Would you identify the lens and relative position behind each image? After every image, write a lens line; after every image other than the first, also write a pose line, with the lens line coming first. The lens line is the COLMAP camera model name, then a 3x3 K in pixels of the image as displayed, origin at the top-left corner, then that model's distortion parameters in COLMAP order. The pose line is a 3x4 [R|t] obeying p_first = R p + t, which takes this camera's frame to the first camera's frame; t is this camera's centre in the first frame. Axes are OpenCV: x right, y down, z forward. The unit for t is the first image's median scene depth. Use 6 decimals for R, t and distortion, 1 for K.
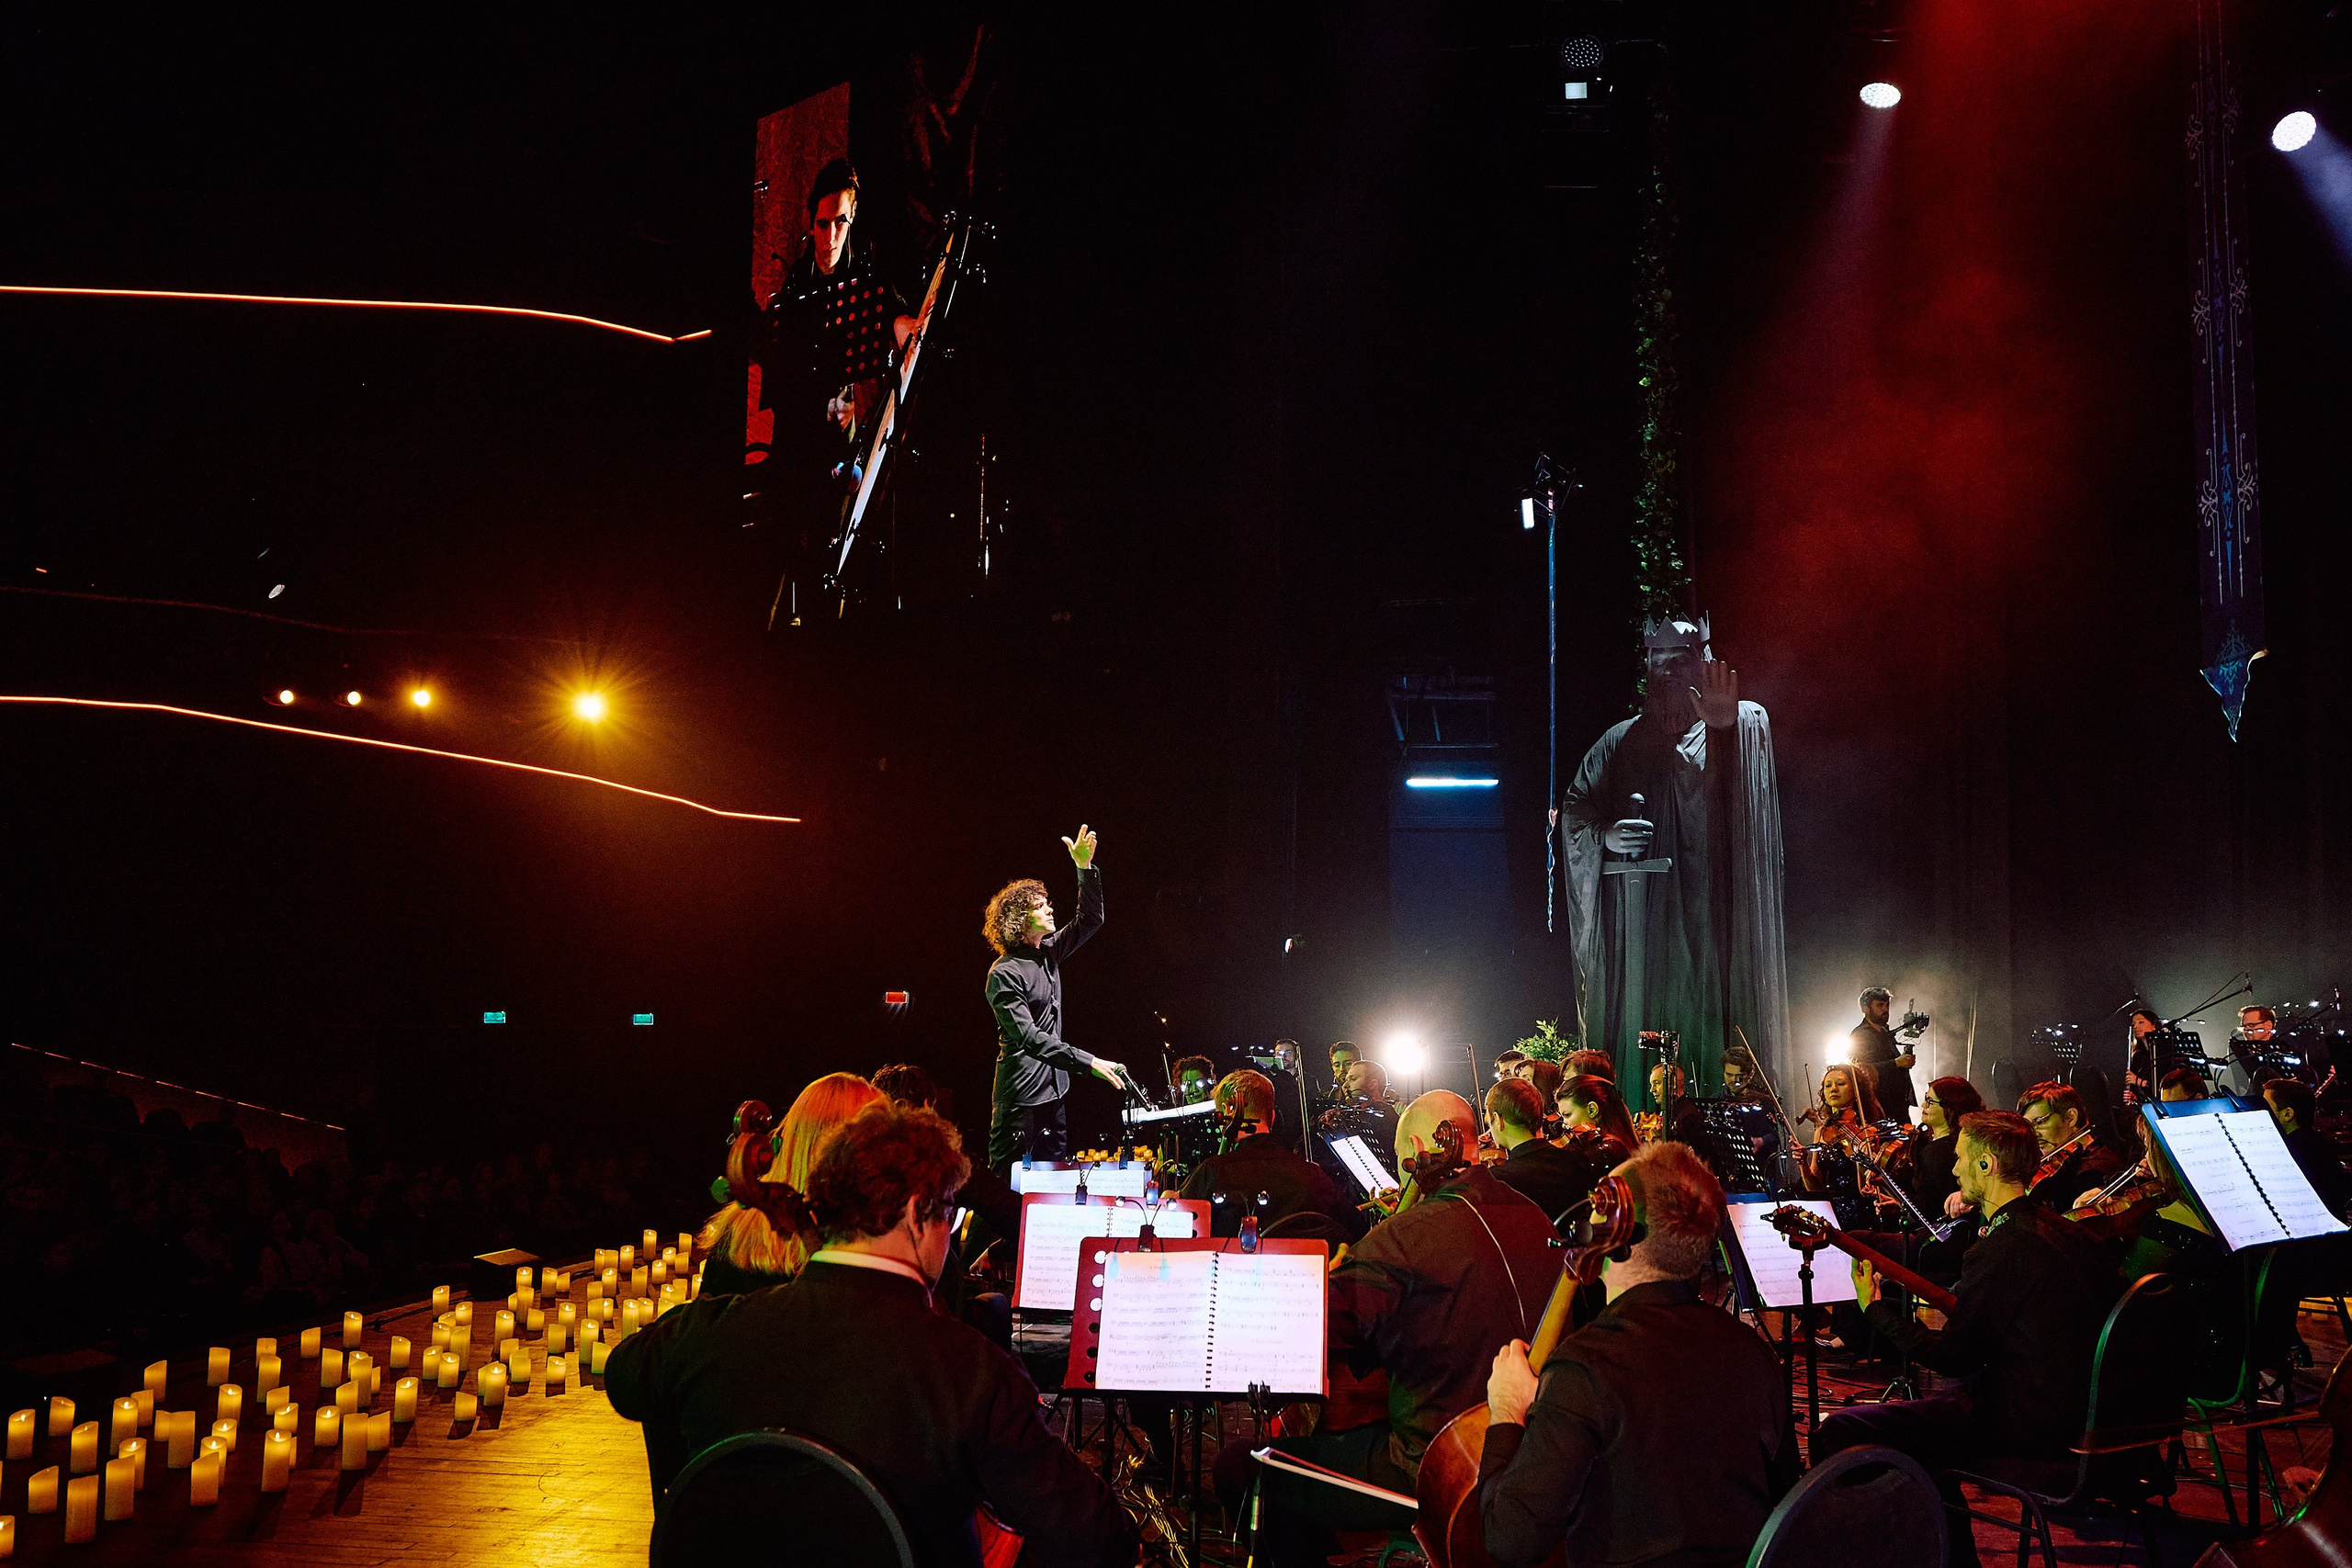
lens RADIAL K [[2137.4, 0, 1175.6], [0, 2137.4, 775.6], [0, 0, 1]] dist [0.003139, -0.007843]
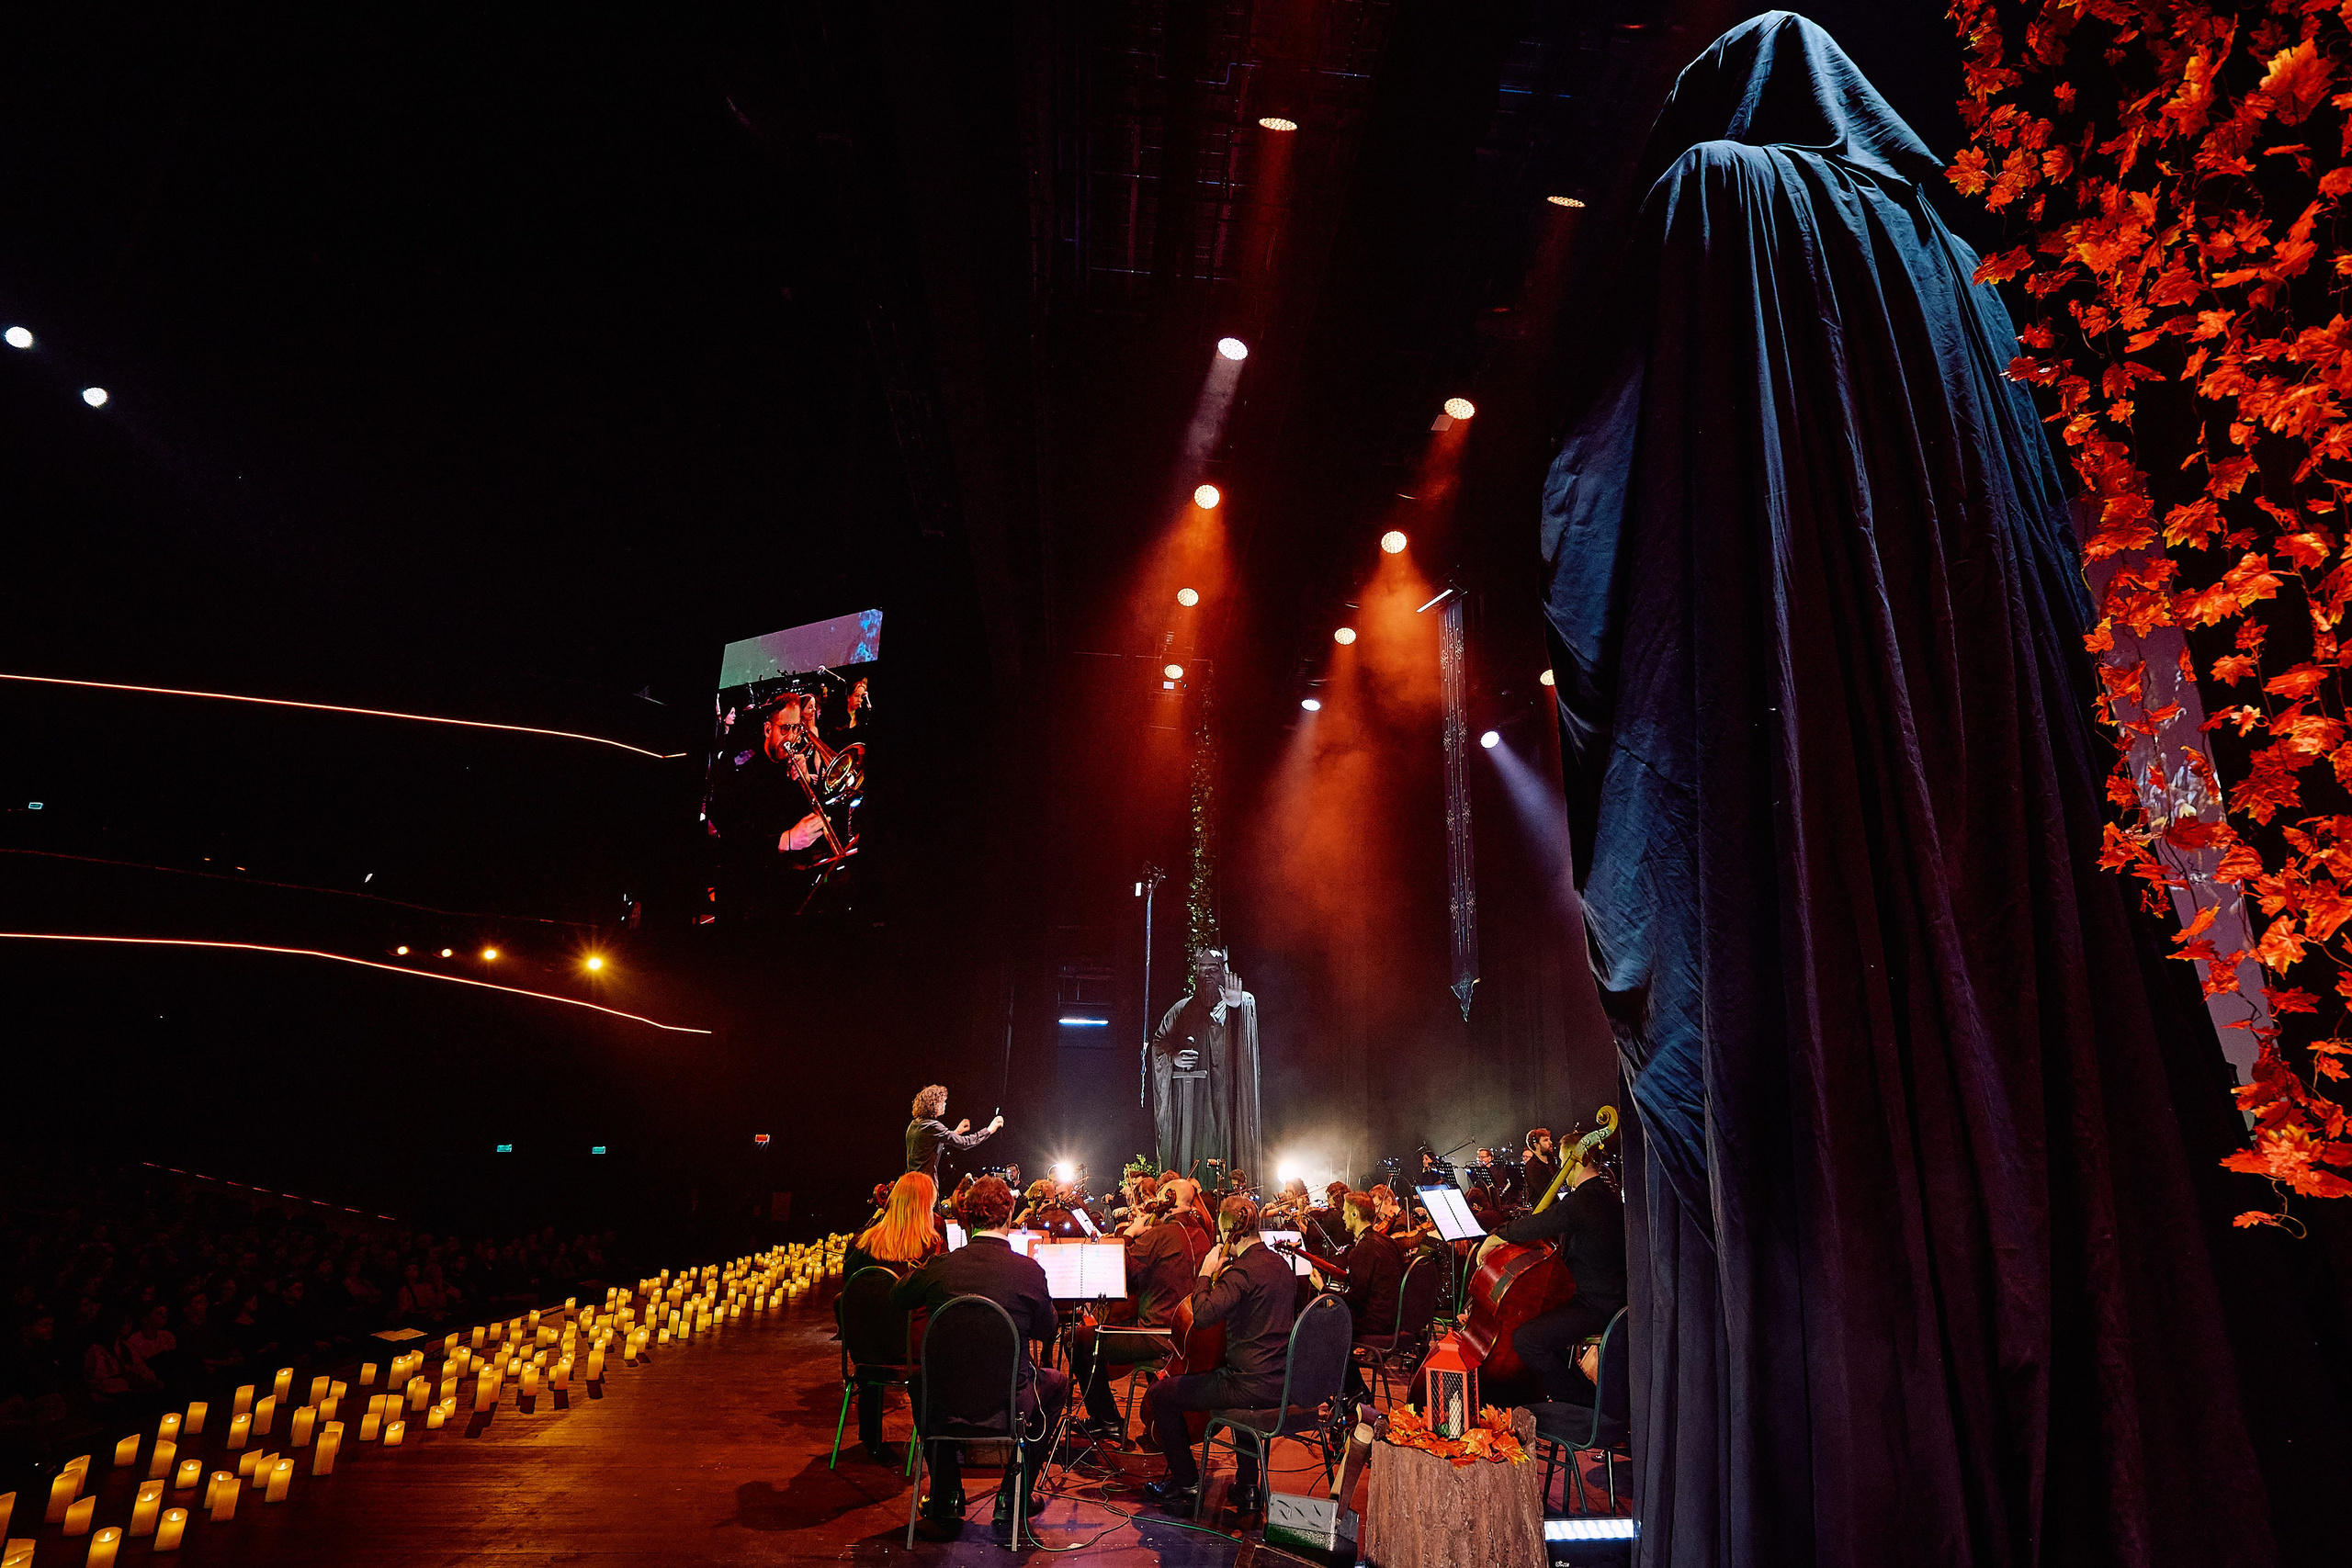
lens RADIAL K [[1253.7, 0, 1185.8], [0, 1253.7, 792.2], [0, 0, 1]] dist [0.001500, -0.000641]
pose [[0.972307, 0.071381, 0.222538, -0.064684], [-0.033355, 0.984851, -0.170165, -0.017076], [-0.231314, 0.158030, 0.959959, -0.157720]]
